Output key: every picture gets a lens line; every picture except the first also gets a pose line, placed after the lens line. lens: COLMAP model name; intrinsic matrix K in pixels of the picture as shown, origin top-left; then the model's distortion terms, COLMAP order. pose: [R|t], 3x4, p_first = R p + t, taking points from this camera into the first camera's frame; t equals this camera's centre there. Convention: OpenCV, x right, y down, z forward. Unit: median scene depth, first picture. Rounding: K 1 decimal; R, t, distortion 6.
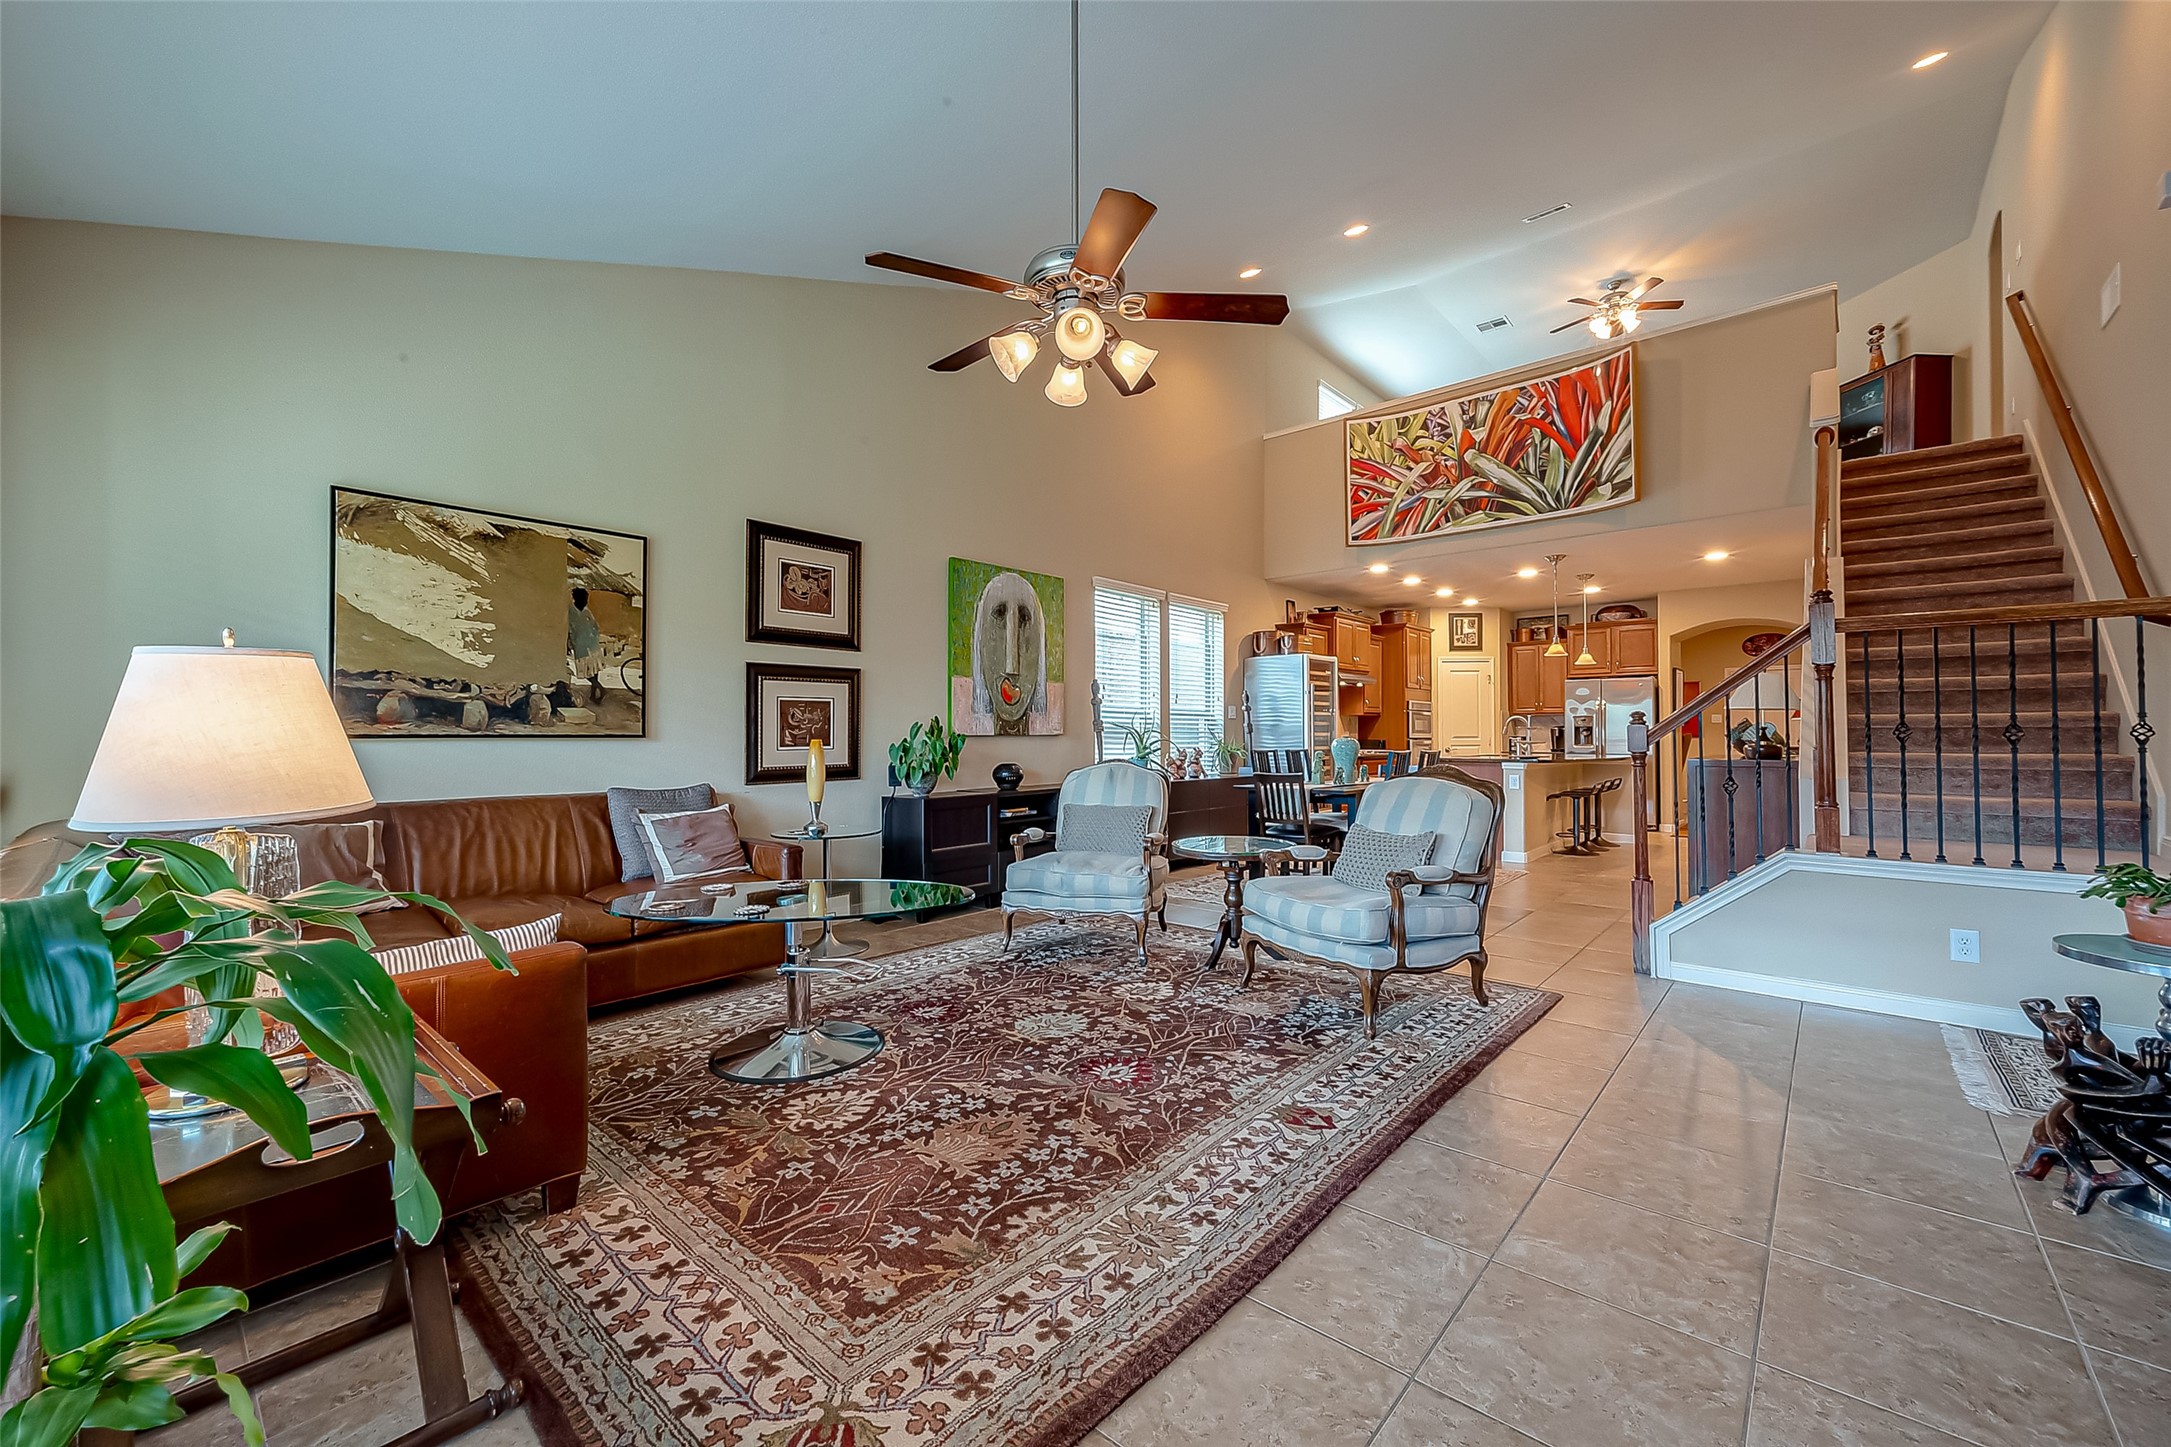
lens RADIAL K [[848.1, 0, 1081.9], [0, 848.1, 728.3], [0, 0, 1]] dist [-0.001352, 0.000144]
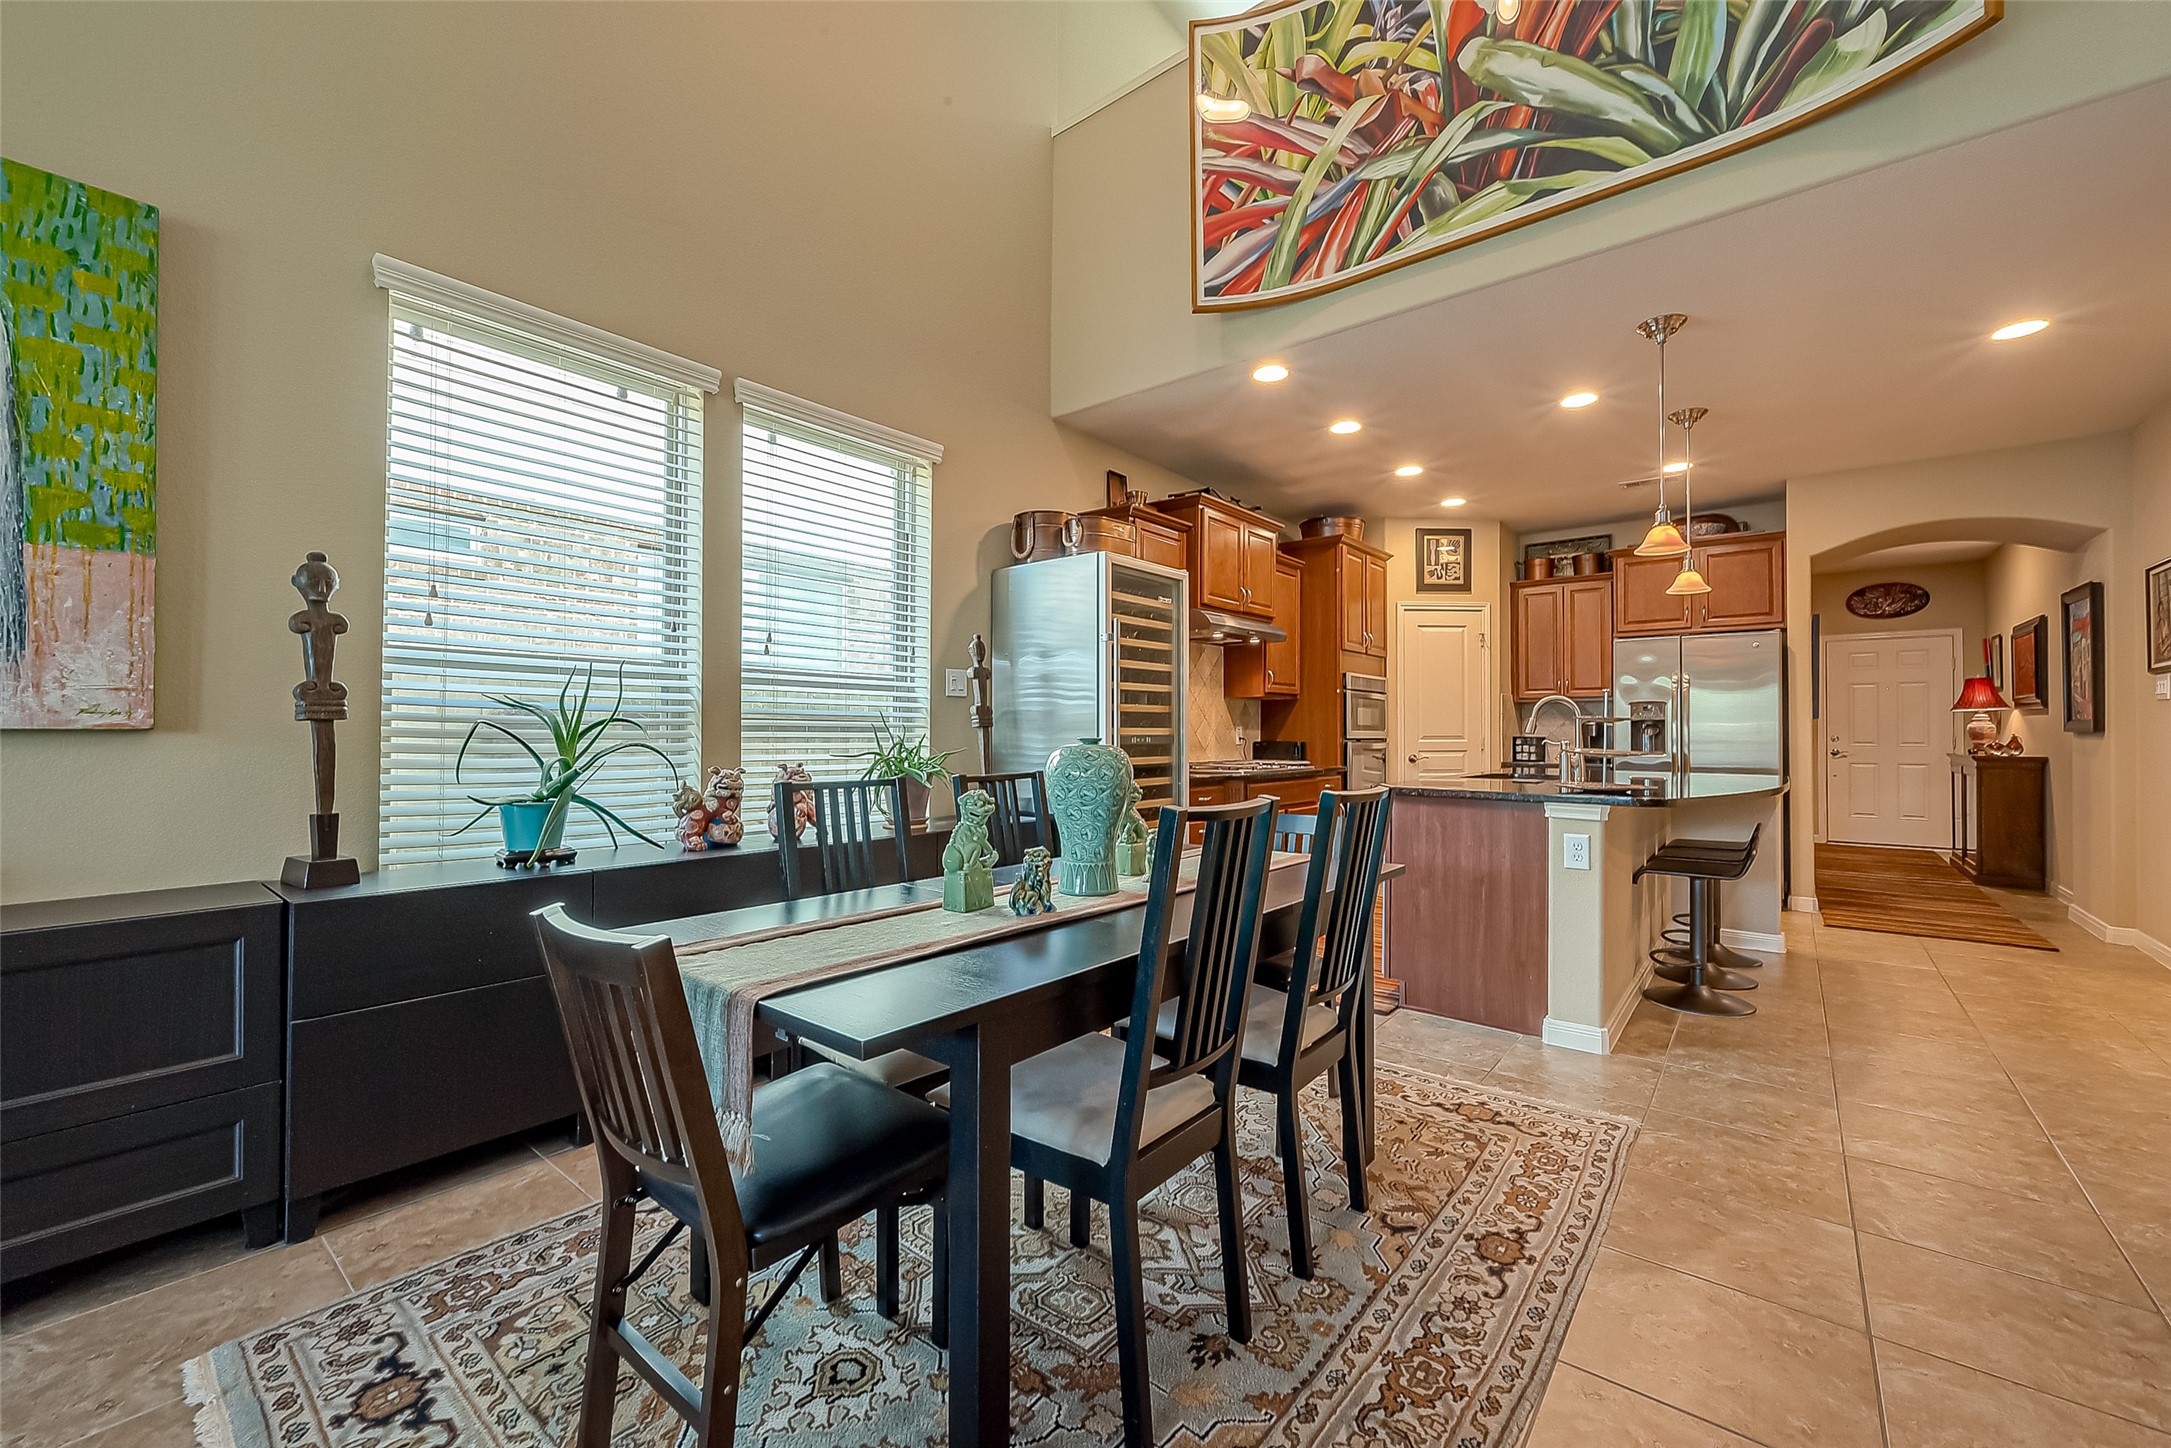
lens RADIAL K [[848.1, 0, 1089.0], [0, 848.1, 720.4], [0, 0, 1]] dist [-0.001352, 0.000144]
pose [[0.998995, 0.007439, 0.044195, 0.231383], [-0.007310, 0.999969, -0.003061, 0.002944], [-0.044216, 0.002735, 0.999018, 0.540068]]
